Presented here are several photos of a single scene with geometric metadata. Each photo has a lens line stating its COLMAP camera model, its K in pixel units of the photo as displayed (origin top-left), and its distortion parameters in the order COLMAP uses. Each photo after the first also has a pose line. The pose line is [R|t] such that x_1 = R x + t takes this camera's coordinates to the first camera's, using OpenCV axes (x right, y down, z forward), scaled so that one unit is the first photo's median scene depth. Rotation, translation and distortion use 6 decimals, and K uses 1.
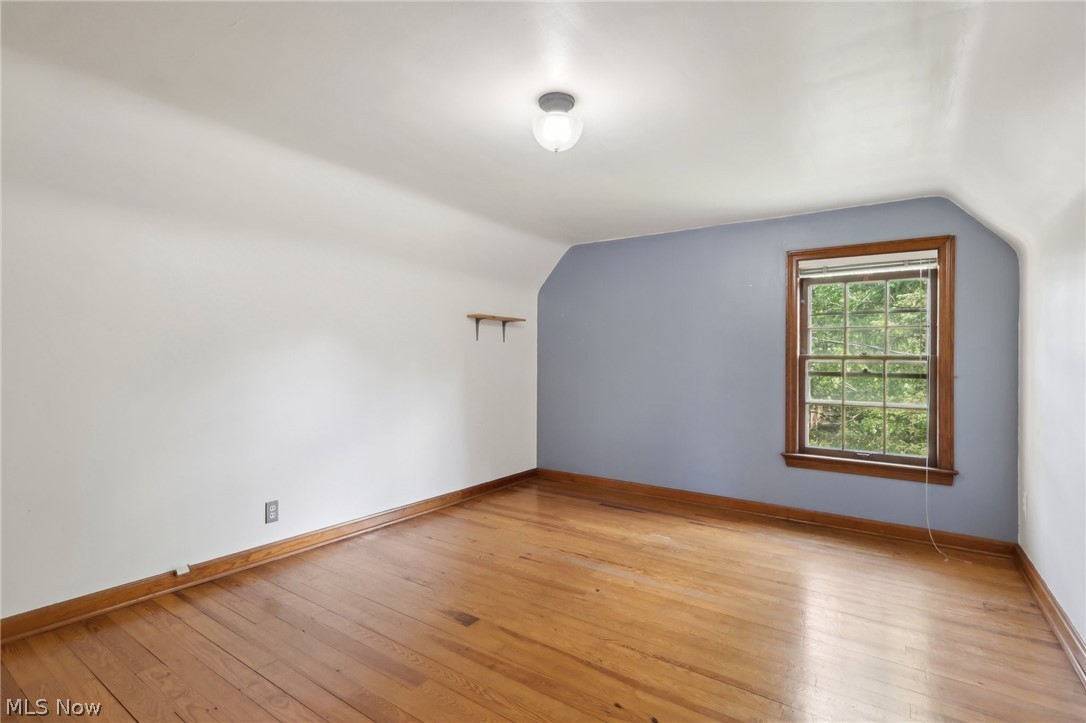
lens RADIAL K [[516.3, 0, 543.0], [0, 516.3, 361.5], [0, 0, 1]] dist [-0.014460, 0.000113]
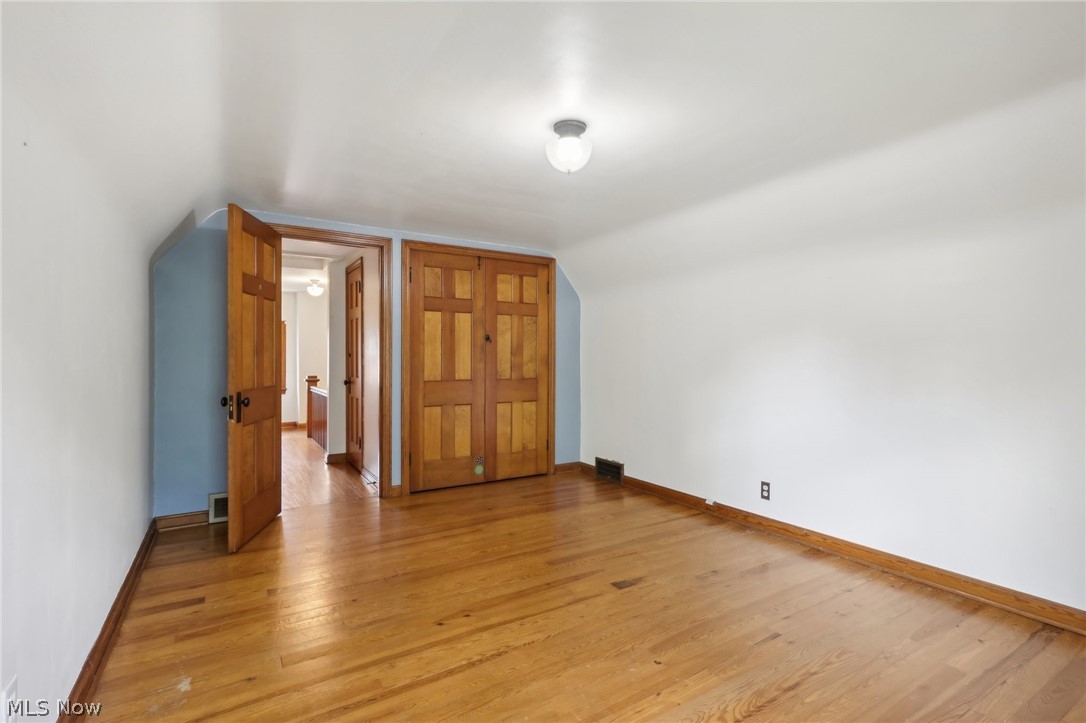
lens RADIAL K [[516.3, 0, 543.0], [0, 516.3, 361.5], [0, 0, 1]] dist [-0.014460, 0.000113]
pose [[-0.403348, -0.003212, -0.915041, 0.998918], [-0.006193, 0.999981, -0.000781, -0.000708], [0.915026, 0.005352, -0.403360, 1.315950]]
